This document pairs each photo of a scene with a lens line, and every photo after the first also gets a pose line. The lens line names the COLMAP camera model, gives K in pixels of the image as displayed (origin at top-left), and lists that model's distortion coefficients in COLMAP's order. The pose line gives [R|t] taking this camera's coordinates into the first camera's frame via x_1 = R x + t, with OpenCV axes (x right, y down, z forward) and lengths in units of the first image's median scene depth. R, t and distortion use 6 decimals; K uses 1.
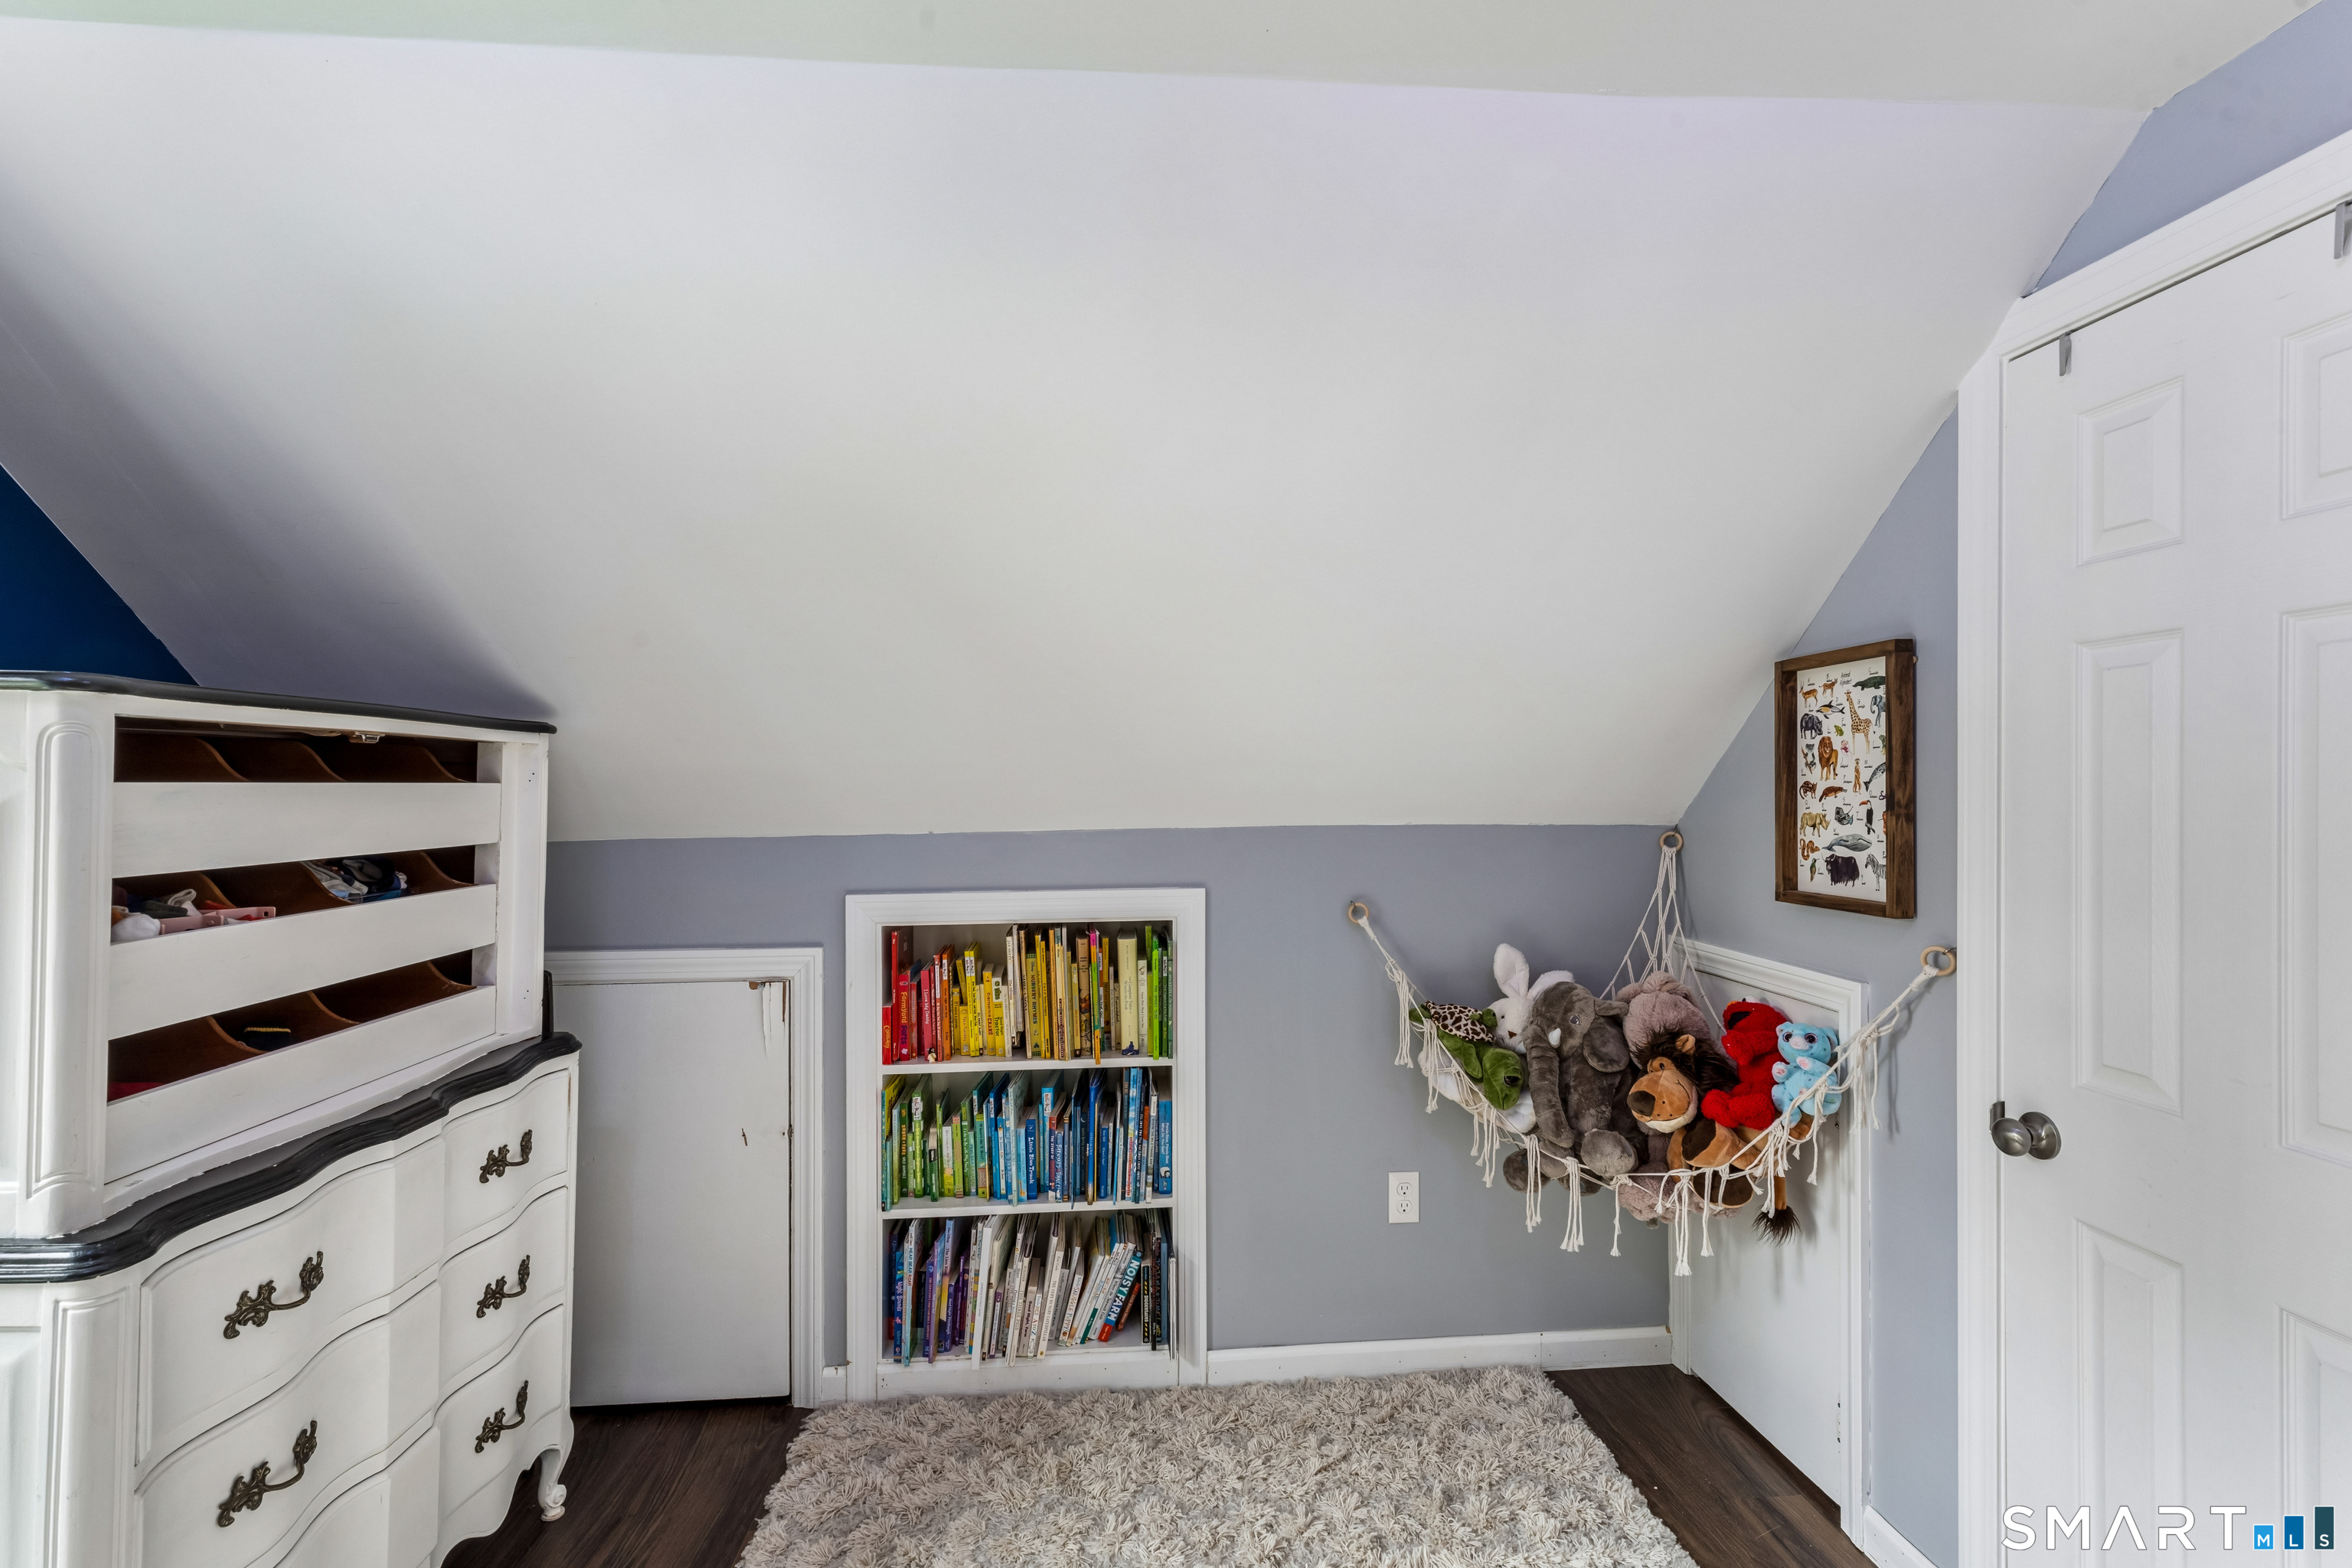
lens RADIAL K [[1063.4, 0, 1180.0], [0, 1063.4, 793.5], [0, 0, 1]] dist [0.009126, -0.000558]
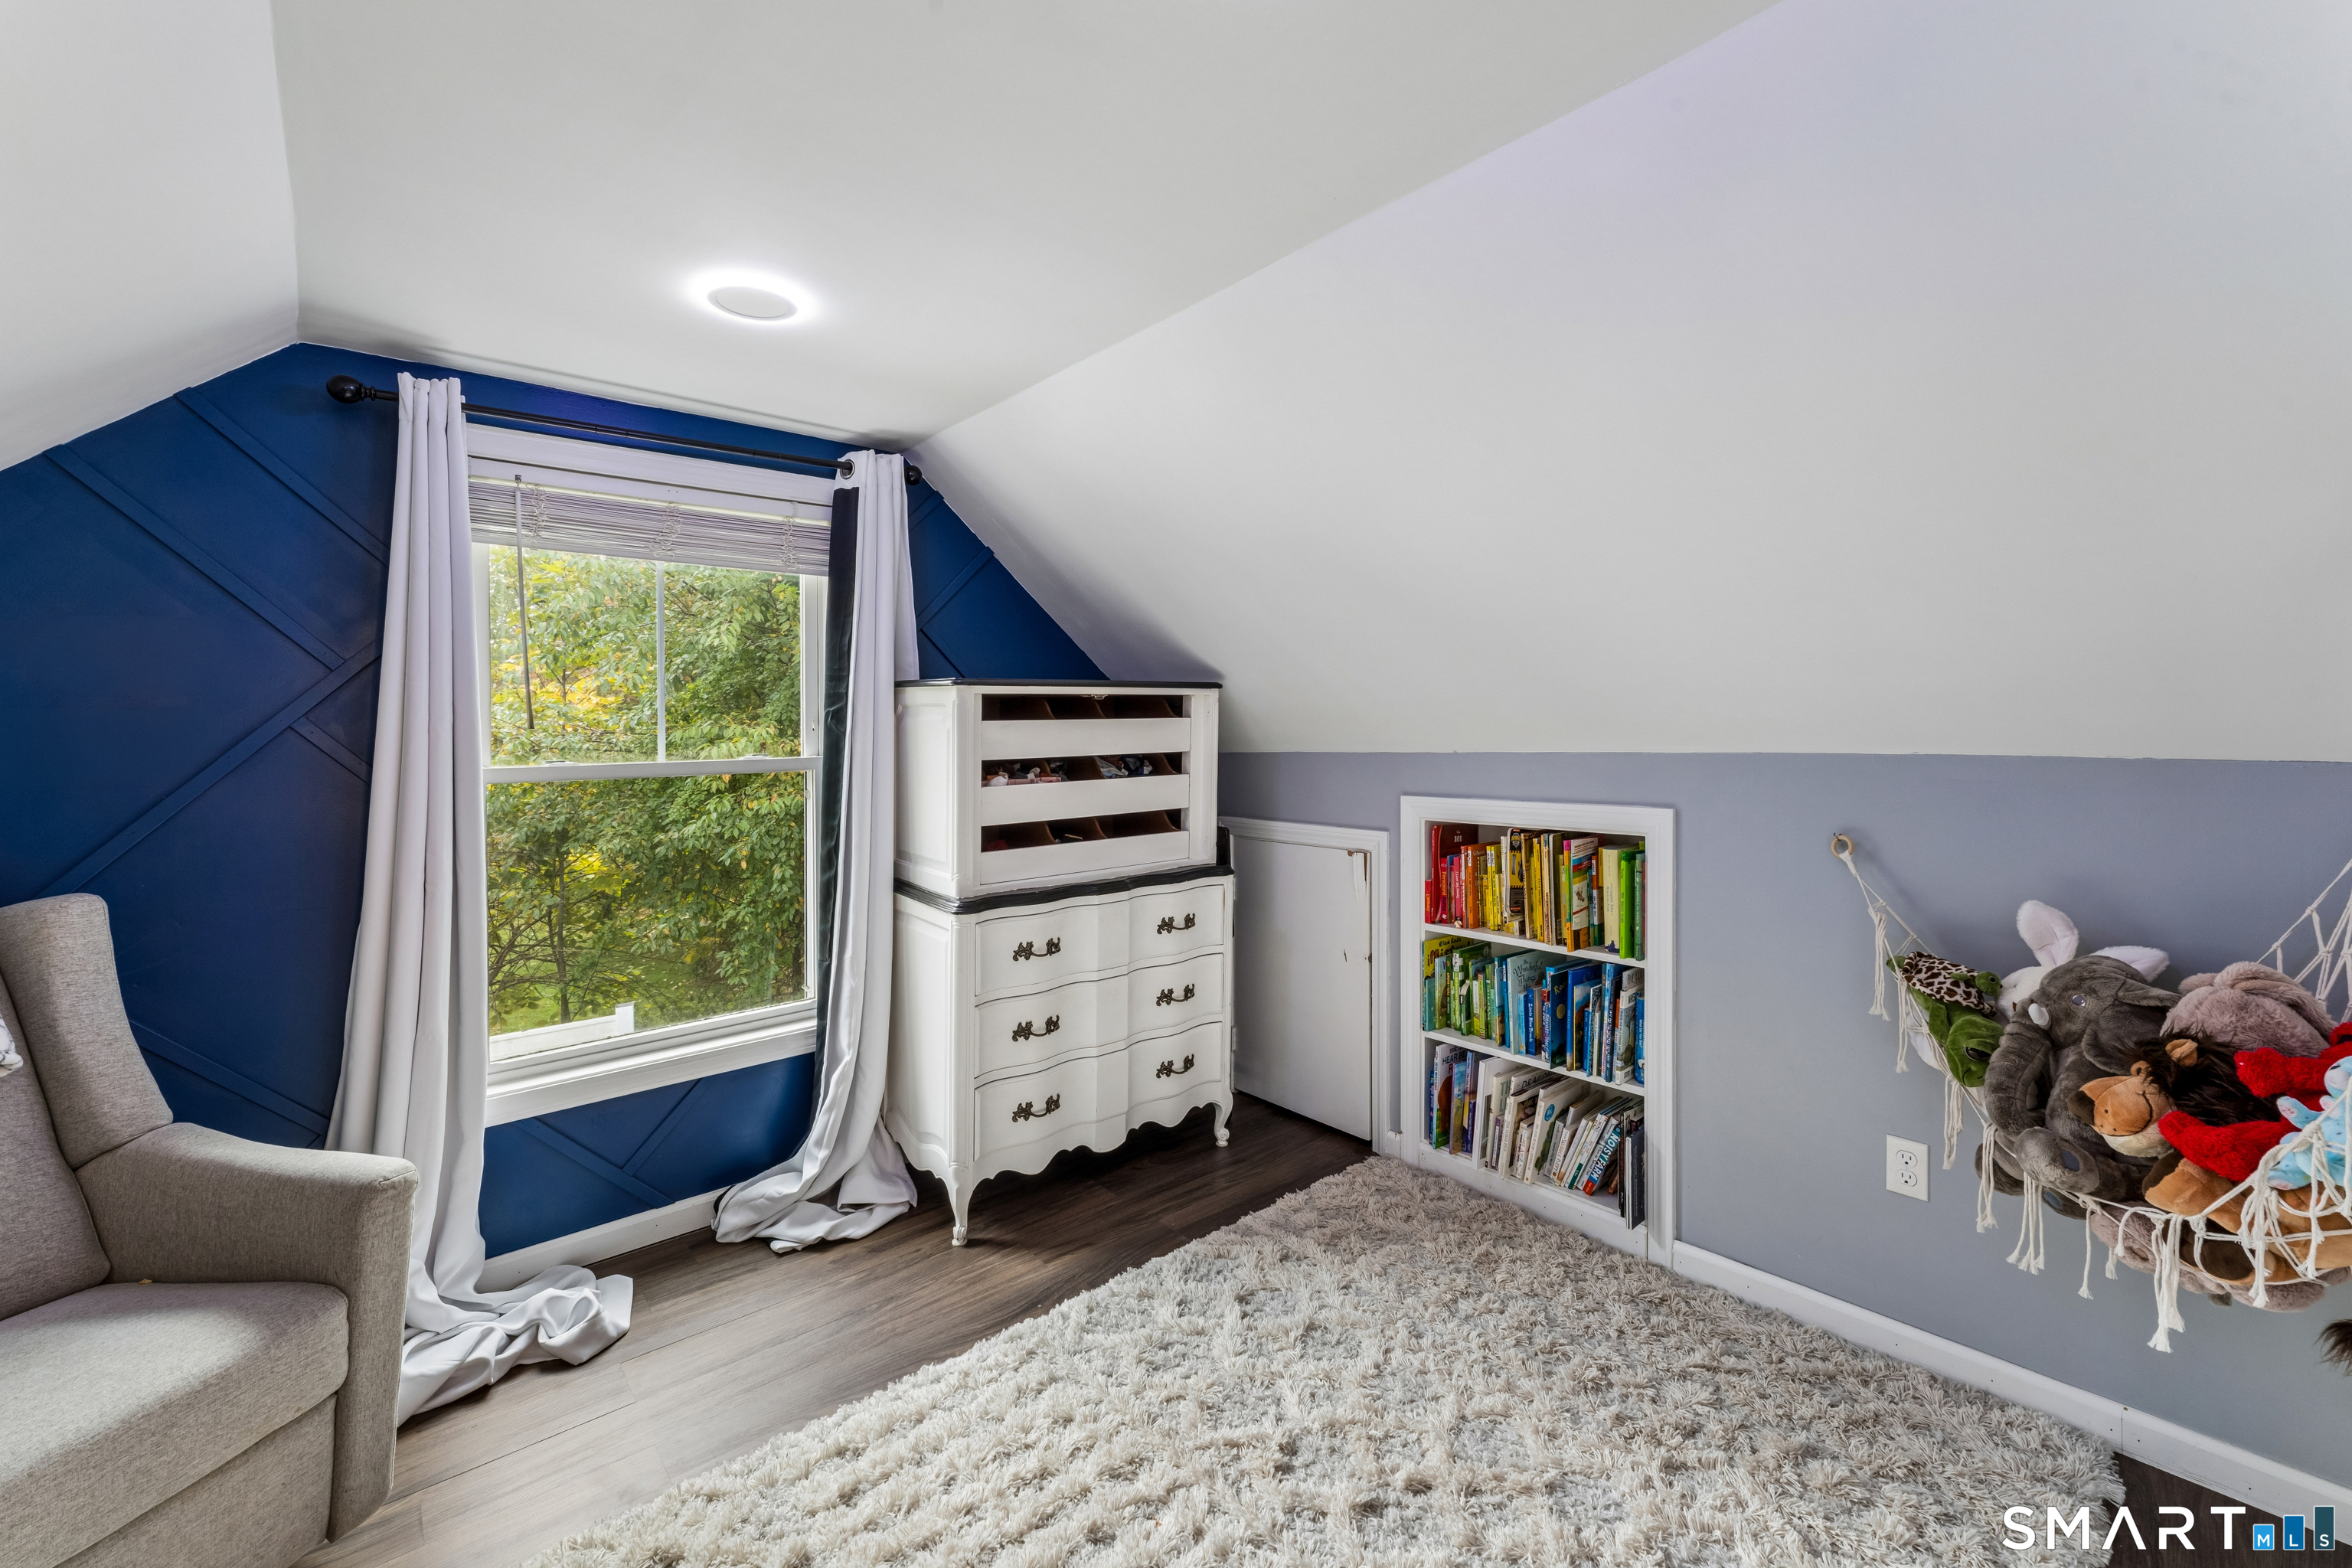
lens RADIAL K [[959.7, 0, 1176.9], [0, 959.7, 721.5], [0, 0, 1]] dist [0.000601, 0.000164]
pose [[0.597631, -0.004173, -0.801760, 0.594729], [0.007611, 0.999971, 0.000468, -0.003020], [0.801735, -0.006382, 0.597646, 0.029156]]
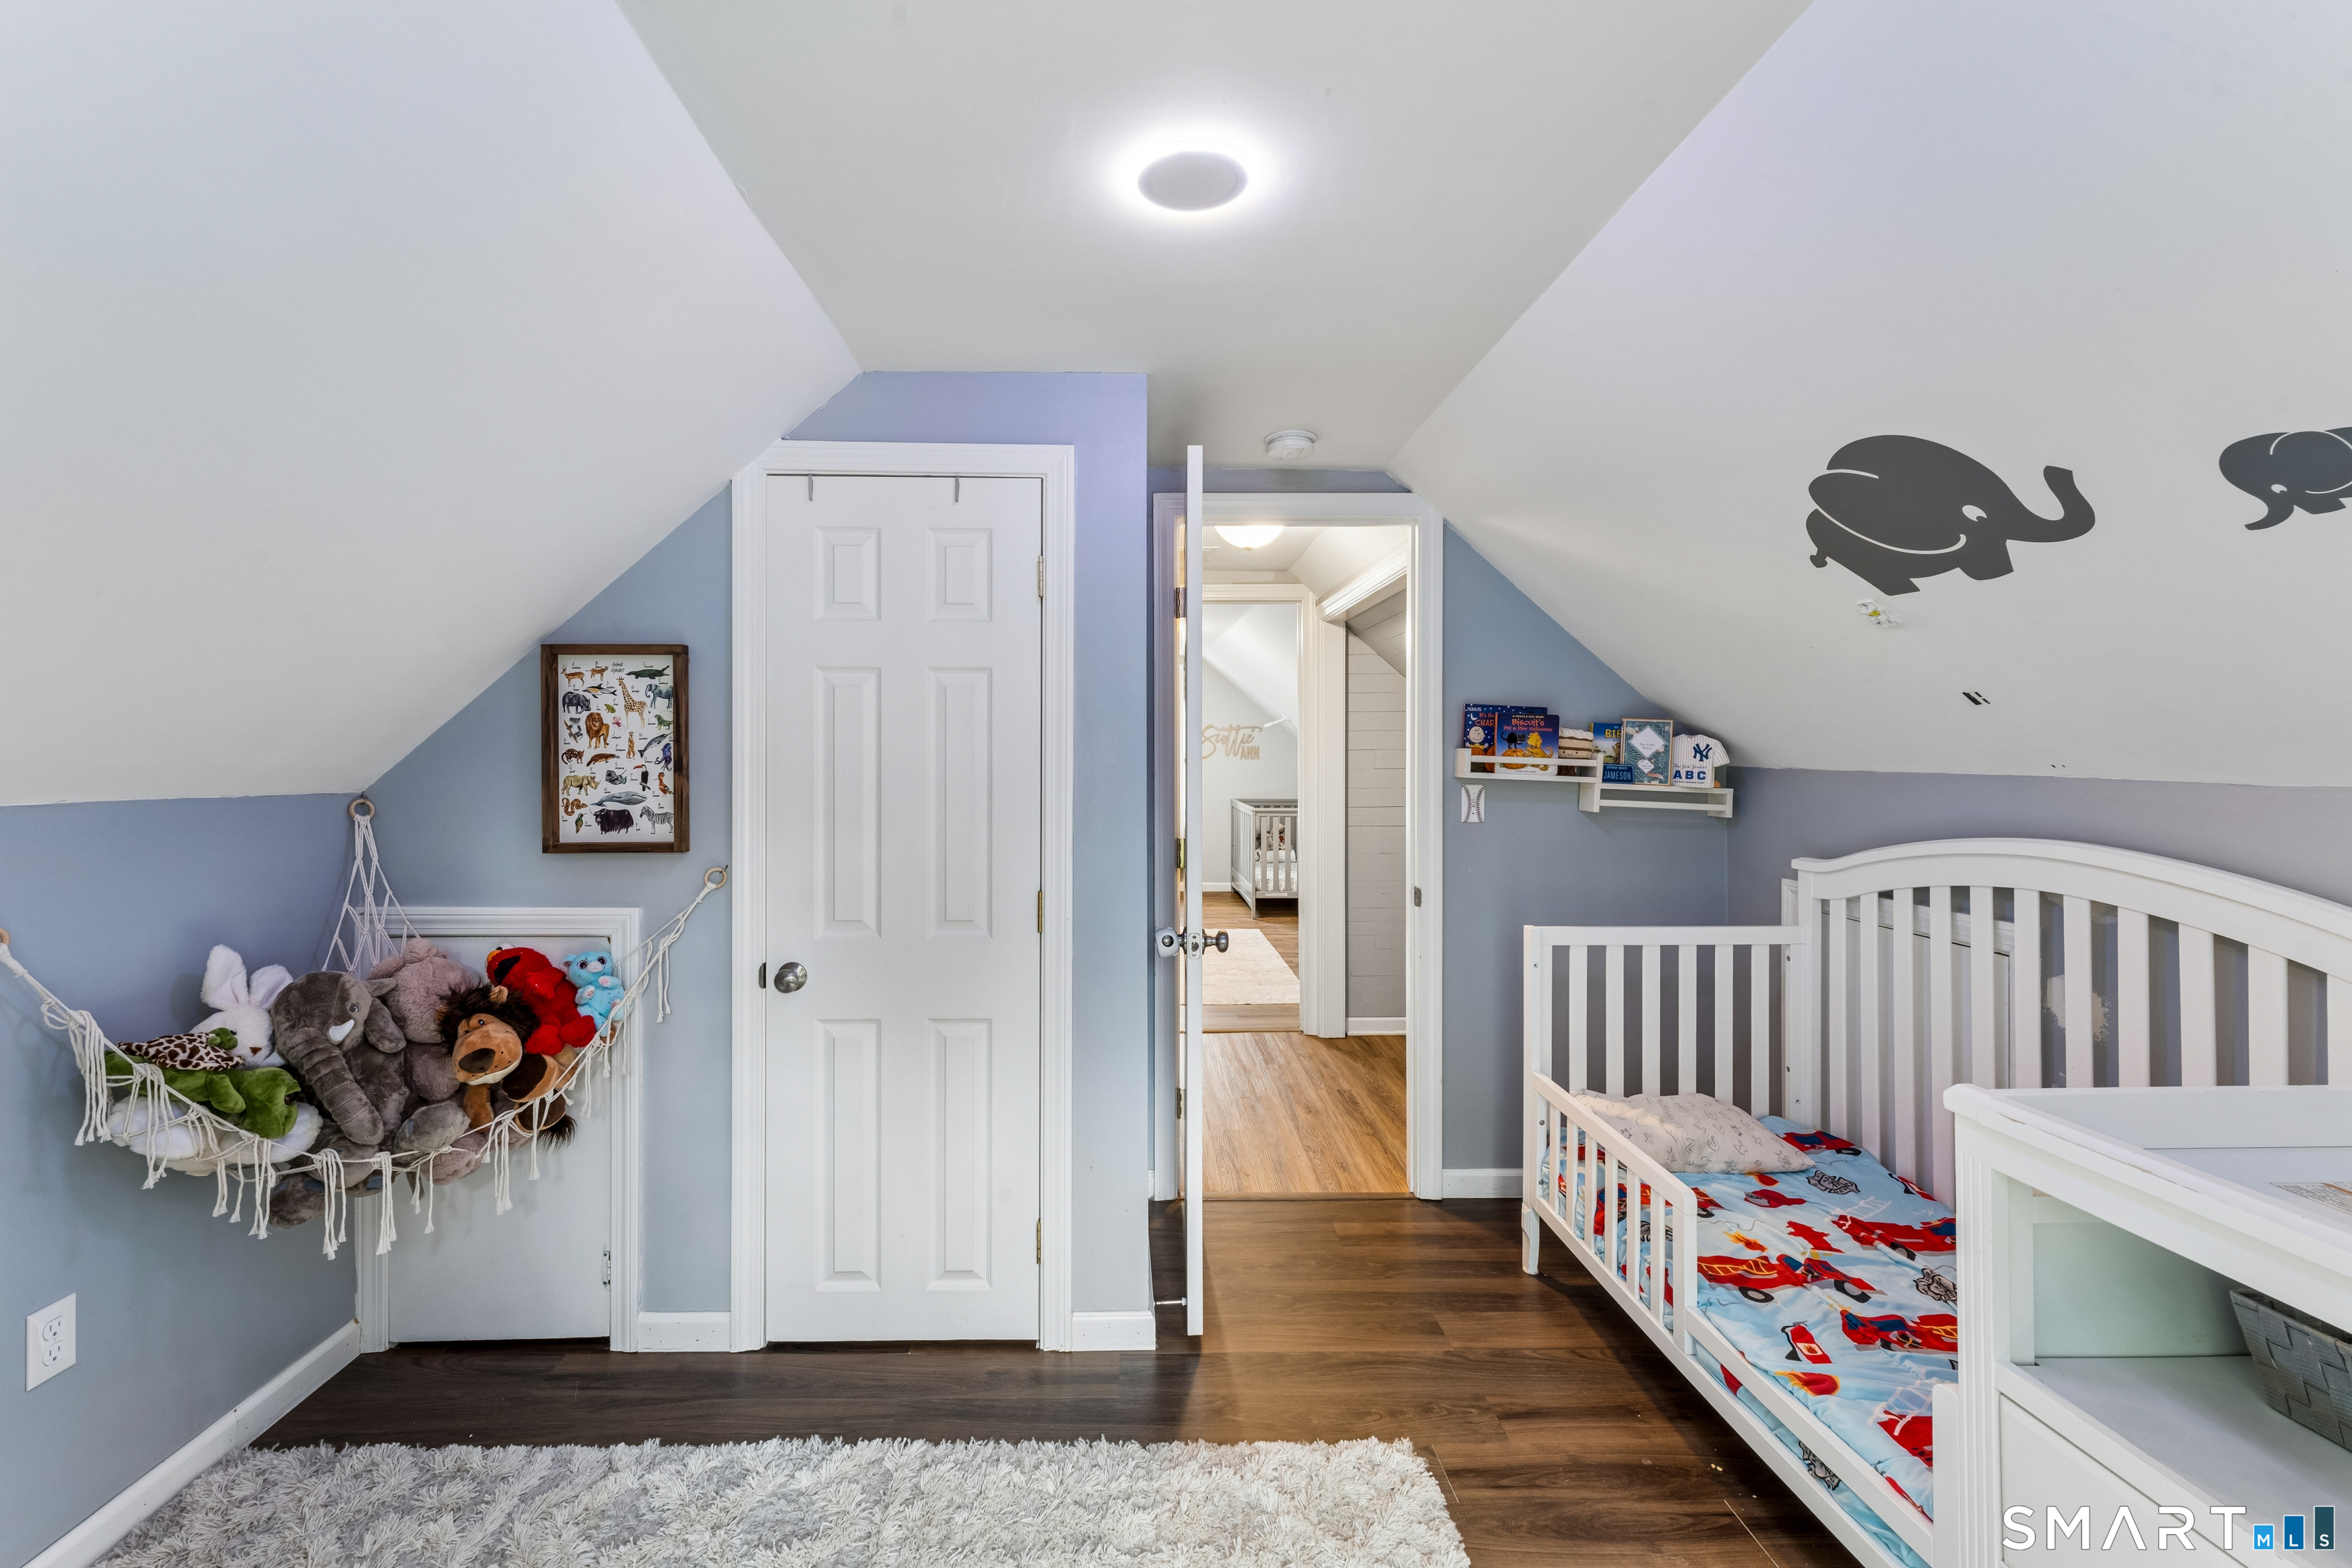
lens RADIAL K [[1009.3, 0, 1129.5], [0, 1009.3, 754.4], [0, 0, 1]] dist [-0.000608, -0.000108]
pose [[0.061630, 0.006577, 0.998077, -0.489575], [0.000484, 0.999978, -0.006620, 0.002140], [-0.998099, 0.000891, 0.061626, 0.310803]]
